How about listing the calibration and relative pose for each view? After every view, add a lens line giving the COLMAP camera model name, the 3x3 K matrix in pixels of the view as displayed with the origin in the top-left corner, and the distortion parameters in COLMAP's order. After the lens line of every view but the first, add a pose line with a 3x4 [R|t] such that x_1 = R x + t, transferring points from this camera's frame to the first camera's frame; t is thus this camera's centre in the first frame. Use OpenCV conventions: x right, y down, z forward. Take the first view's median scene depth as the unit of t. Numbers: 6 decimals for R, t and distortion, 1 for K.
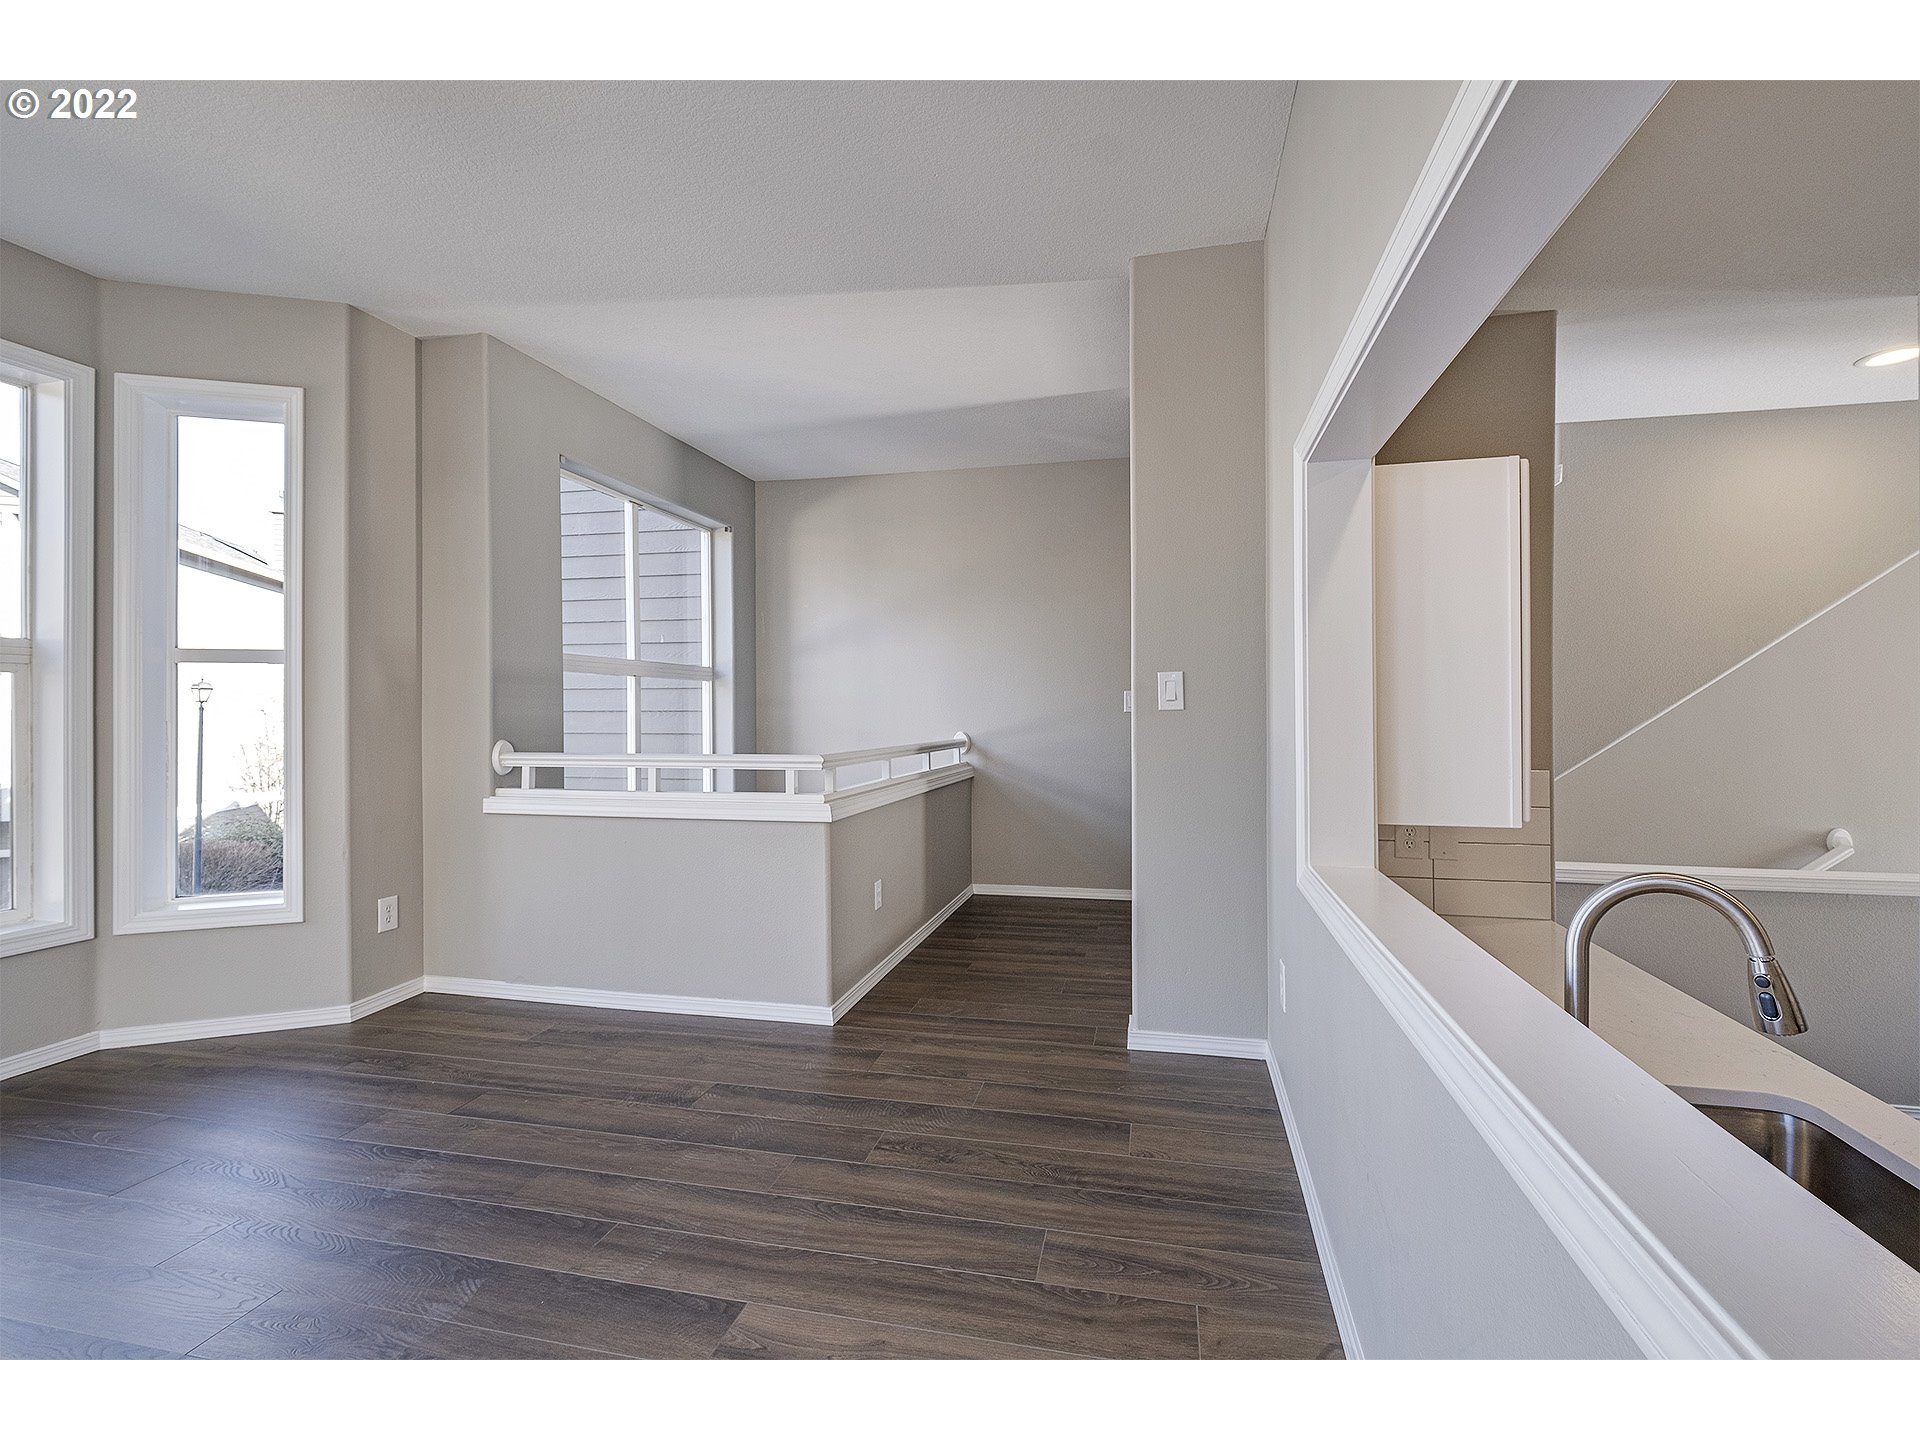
lens RADIAL K [[844.0, 0, 976.9], [0, 844.0, 718.7], [0, 0, 1]] dist [0.005479, -0.005178]
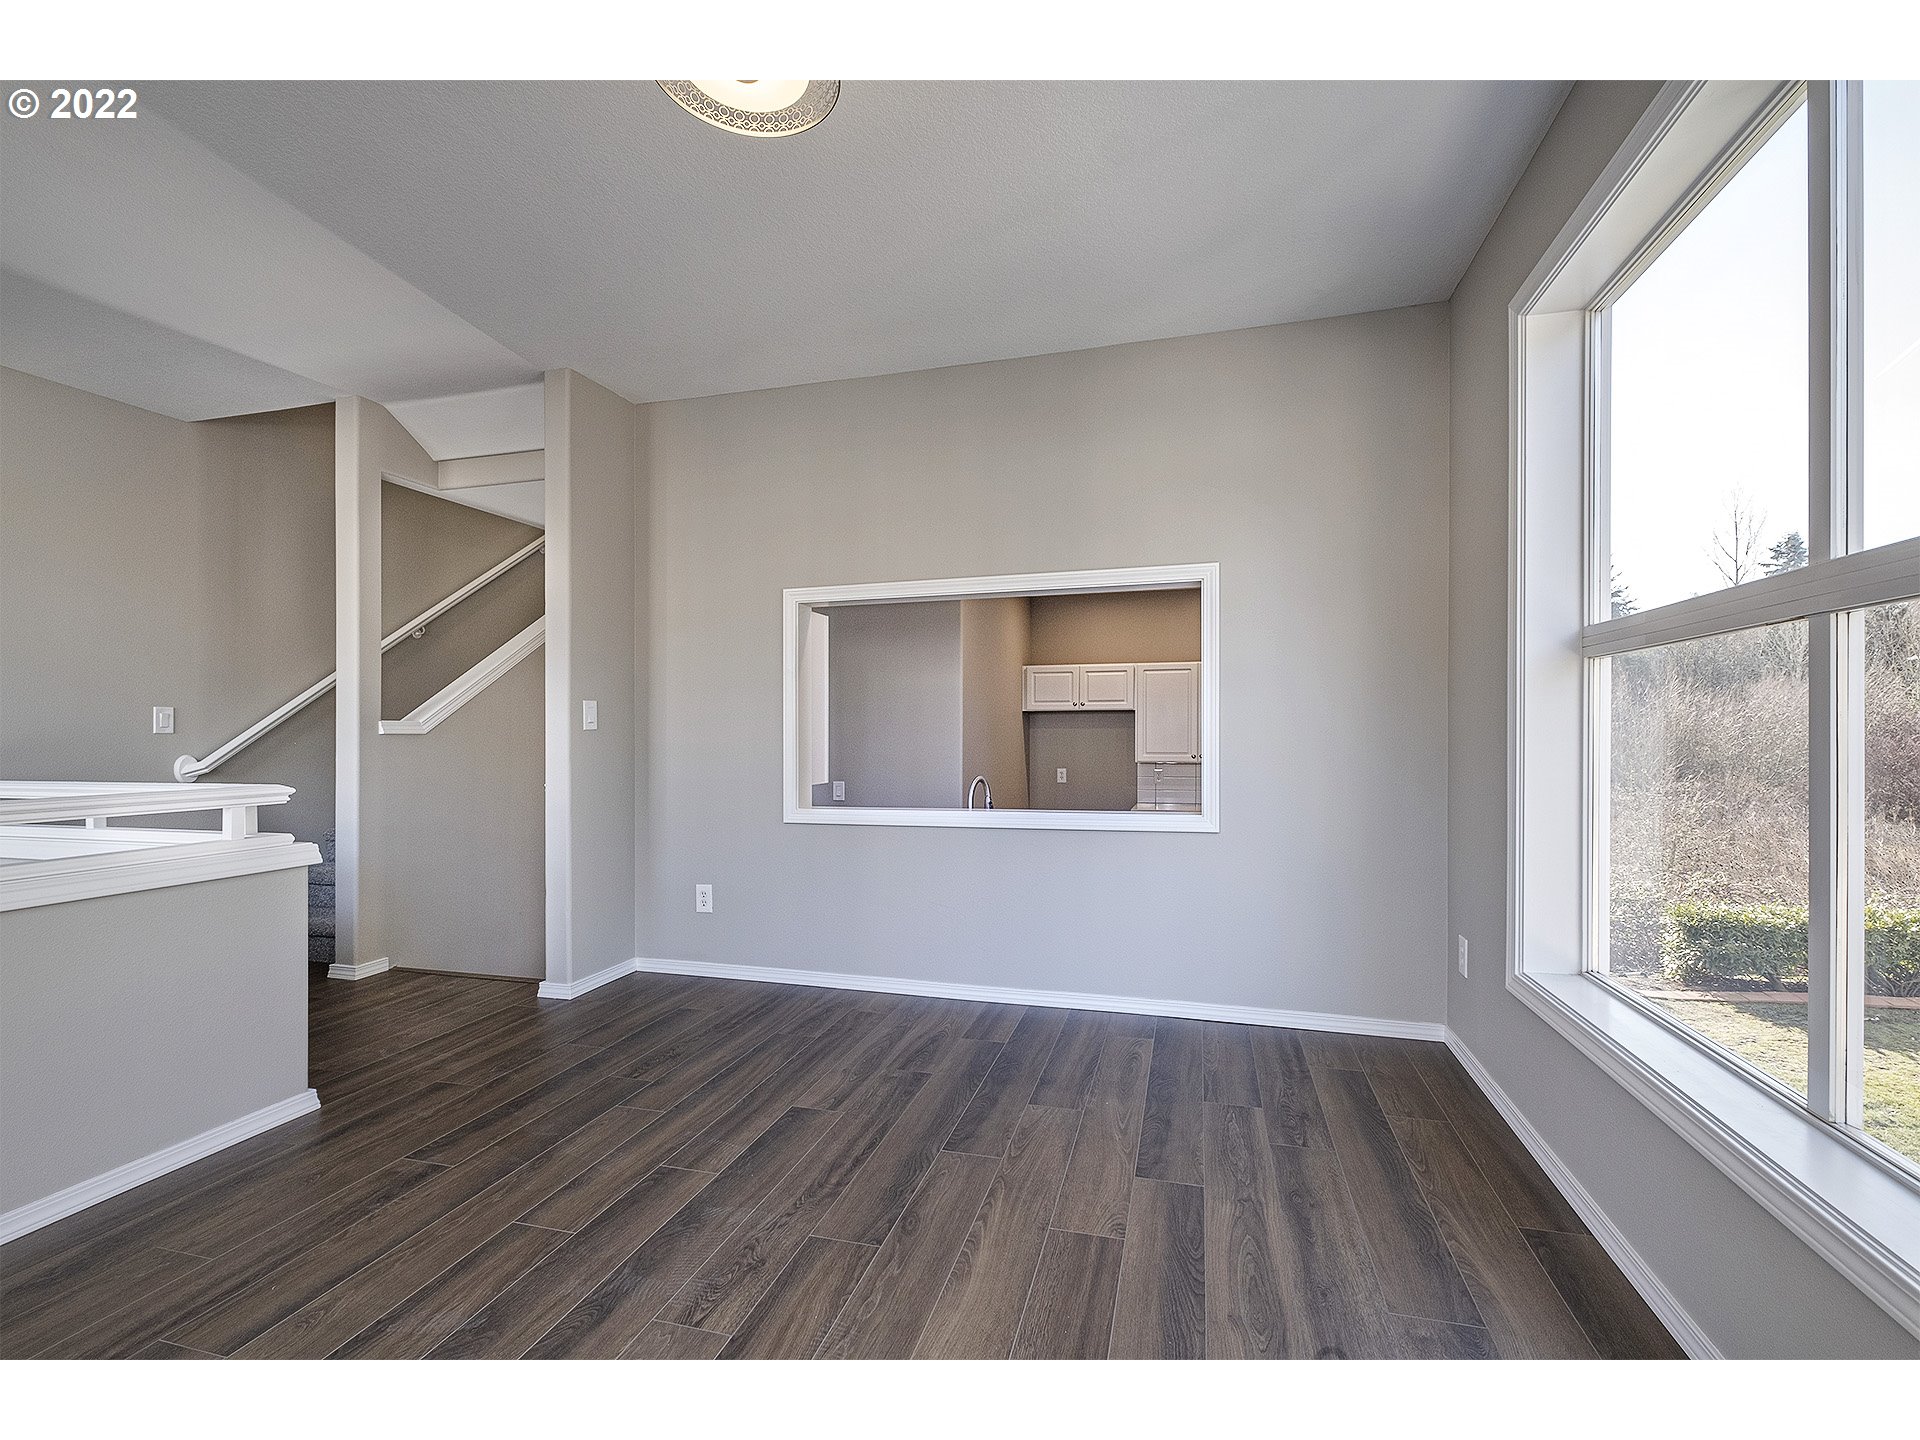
lens RADIAL K [[844.0, 0, 974.1], [0, 844.0, 766.8], [0, 0, 1]] dist [0.005479, -0.005178]
pose [[0.036361, -0.036740, 0.998663, -1.027533], [0.011934, 0.999269, 0.036328, 0.005162], [-0.999267, 0.010597, 0.036773, 0.341588]]
